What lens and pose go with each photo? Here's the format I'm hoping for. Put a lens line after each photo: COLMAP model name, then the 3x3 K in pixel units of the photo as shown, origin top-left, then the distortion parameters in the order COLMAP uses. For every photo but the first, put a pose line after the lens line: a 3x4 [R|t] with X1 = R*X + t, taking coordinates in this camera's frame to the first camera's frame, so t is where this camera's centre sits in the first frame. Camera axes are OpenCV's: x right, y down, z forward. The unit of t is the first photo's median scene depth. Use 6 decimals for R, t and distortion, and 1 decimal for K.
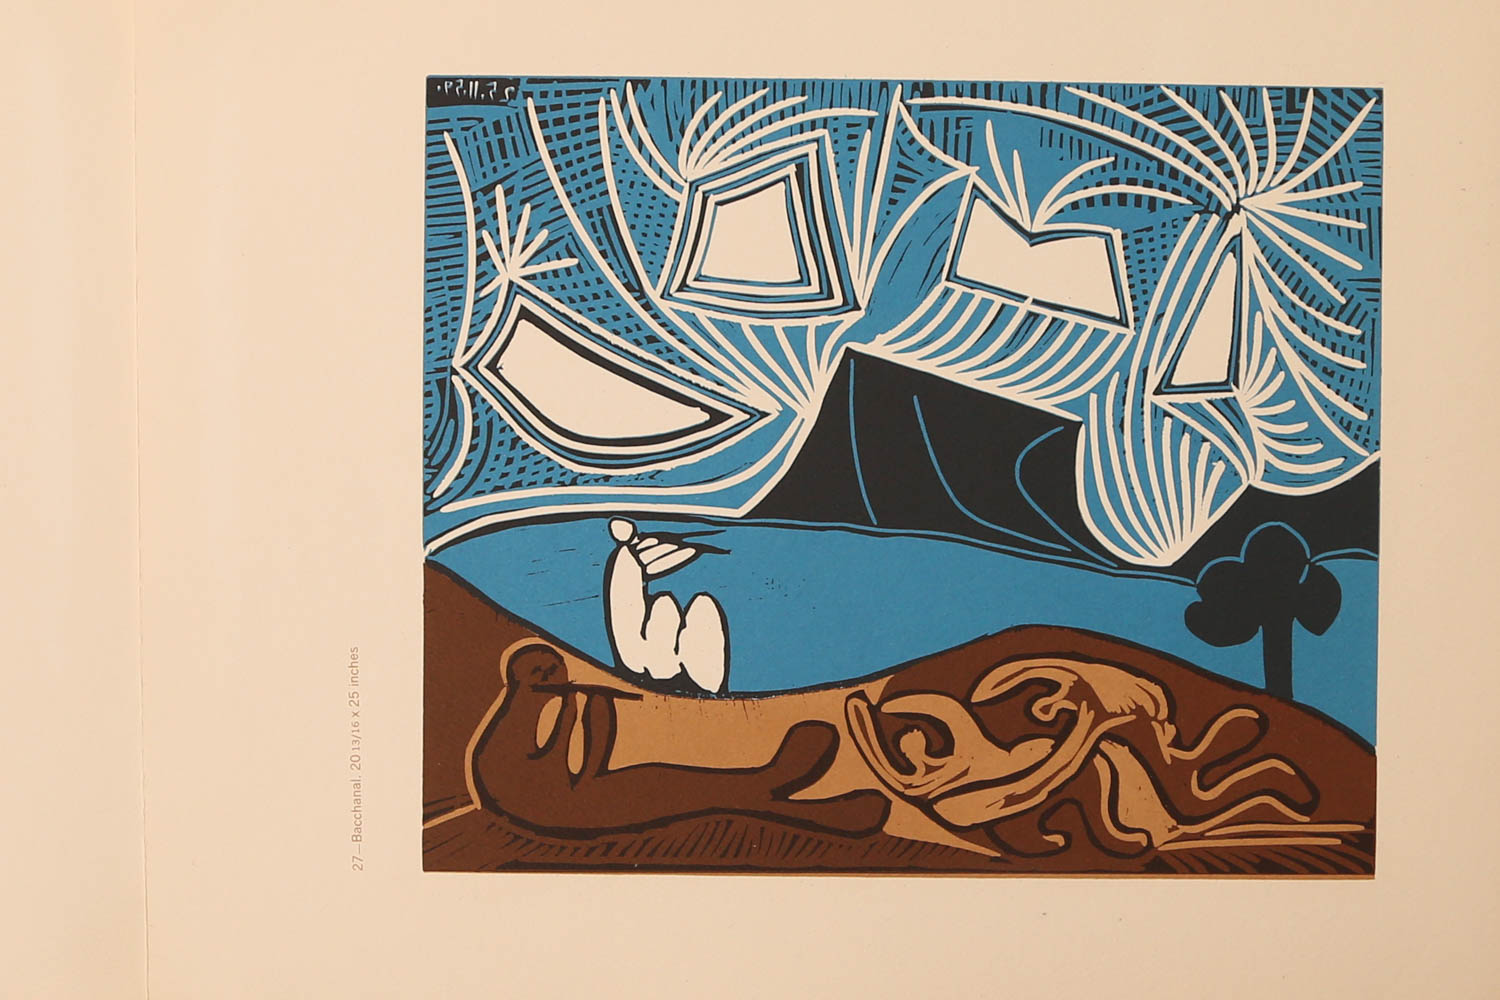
lens RADIAL K [[1027.4, 0, 750.6], [0, 1027.4, 491.1], [0, 0, 1]] dist [0.007652, 0.000390]
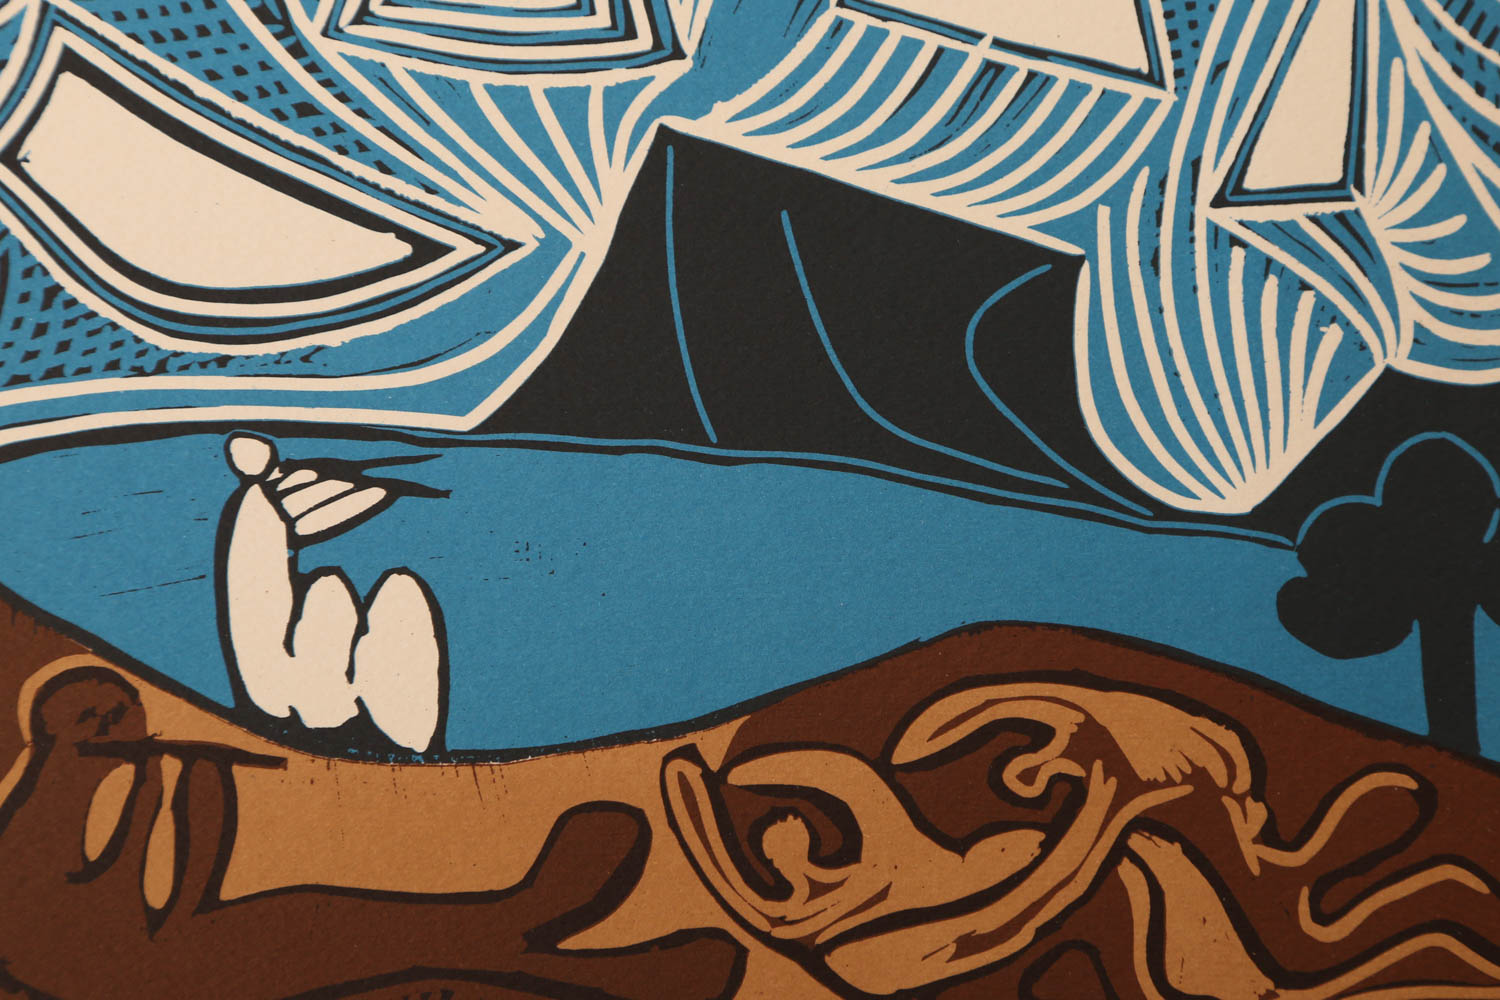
lens RADIAL K [[2792.8, 0, 752.4], [0, 2792.8, 499.1], [0, 0, 1]] dist [0.029407, 0.000000]
pose [[0.993903, -0.006554, 0.110060, -0.022973], [-0.001006, 0.997652, 0.068487, -0.039277], [-0.110250, -0.068180, 0.991563, -0.484054]]
